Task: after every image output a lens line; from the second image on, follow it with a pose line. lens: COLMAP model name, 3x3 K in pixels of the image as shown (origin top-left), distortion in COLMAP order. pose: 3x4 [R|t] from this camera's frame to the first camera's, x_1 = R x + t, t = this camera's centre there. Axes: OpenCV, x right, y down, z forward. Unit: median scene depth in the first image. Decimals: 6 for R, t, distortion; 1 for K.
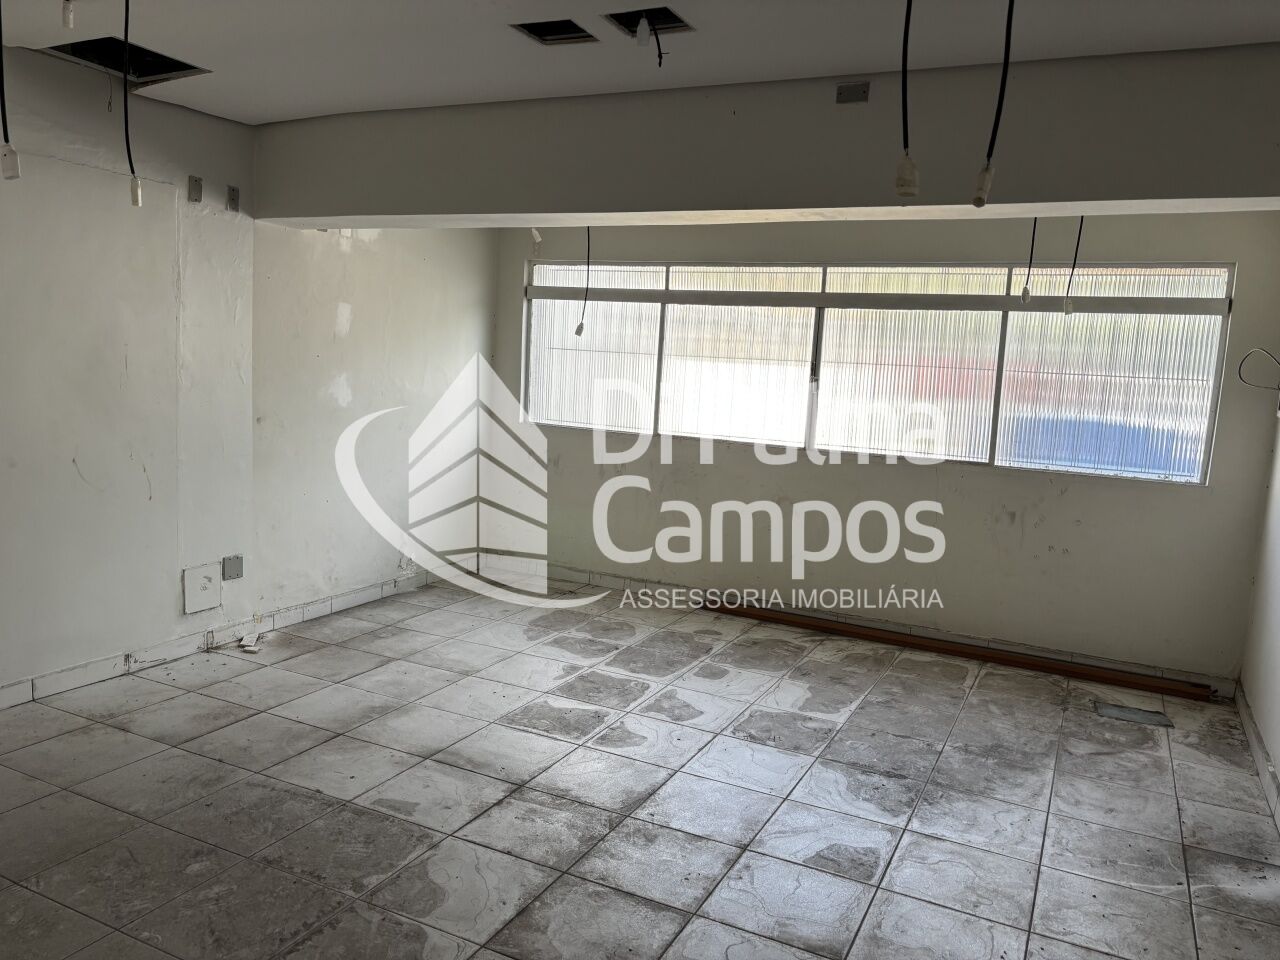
lens RADIAL K [[975.2, 0, 641.0], [0, 975.2, 479.0], [0, 0, 1]] dist [0.046866, -0.047038]
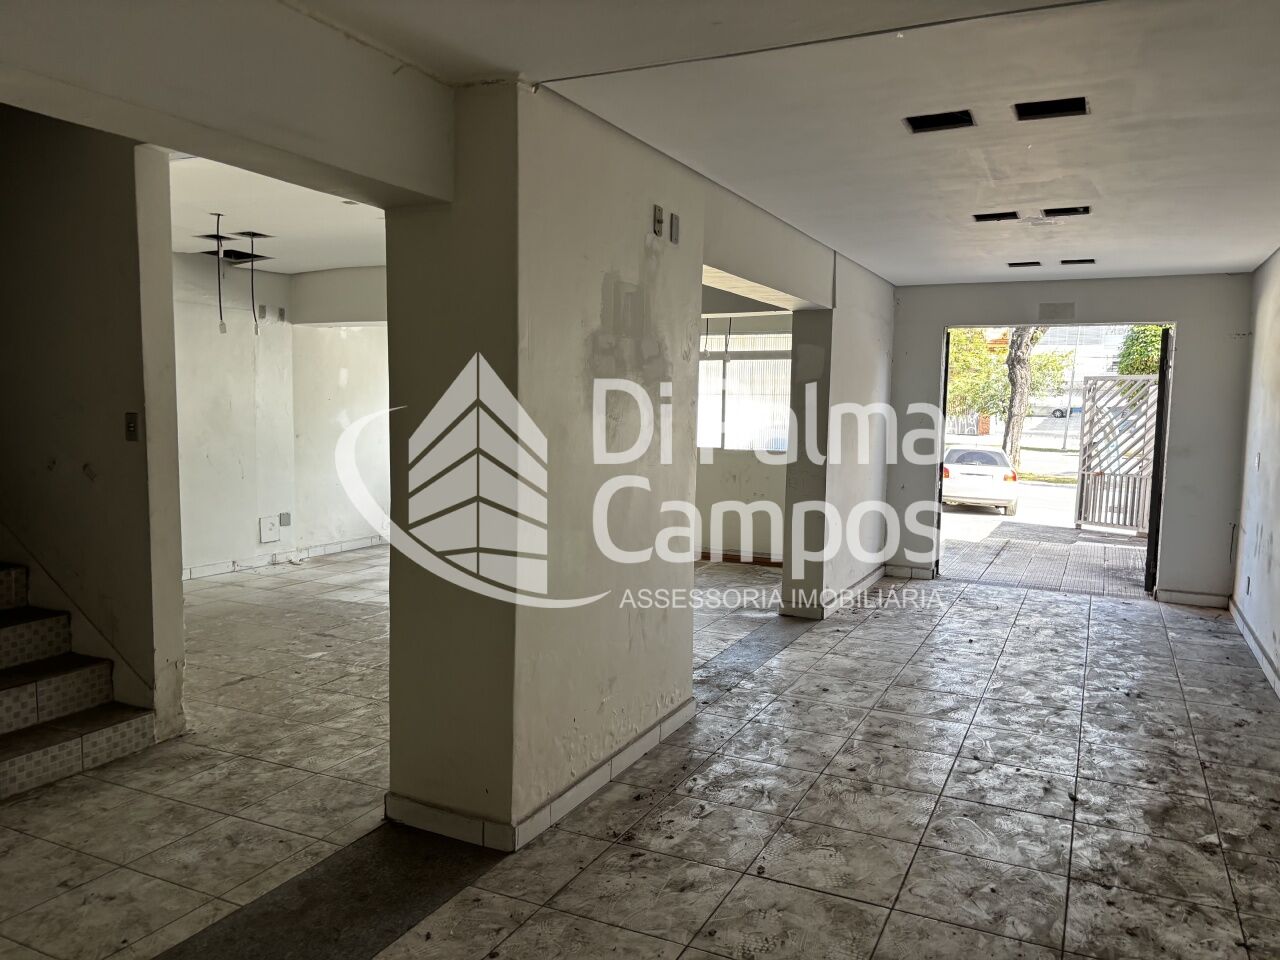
lens RADIAL K [[975.2, 0, 649.0], [0, 975.2, 497.1], [0, 0, 1]] dist [0.046866, -0.047038]
pose [[0.999338, -0.035385, 0.008430, 0.242548], [0.035580, 0.999073, -0.024236, 0.123751], [-0.007565, 0.024520, 0.999671, -0.827979]]
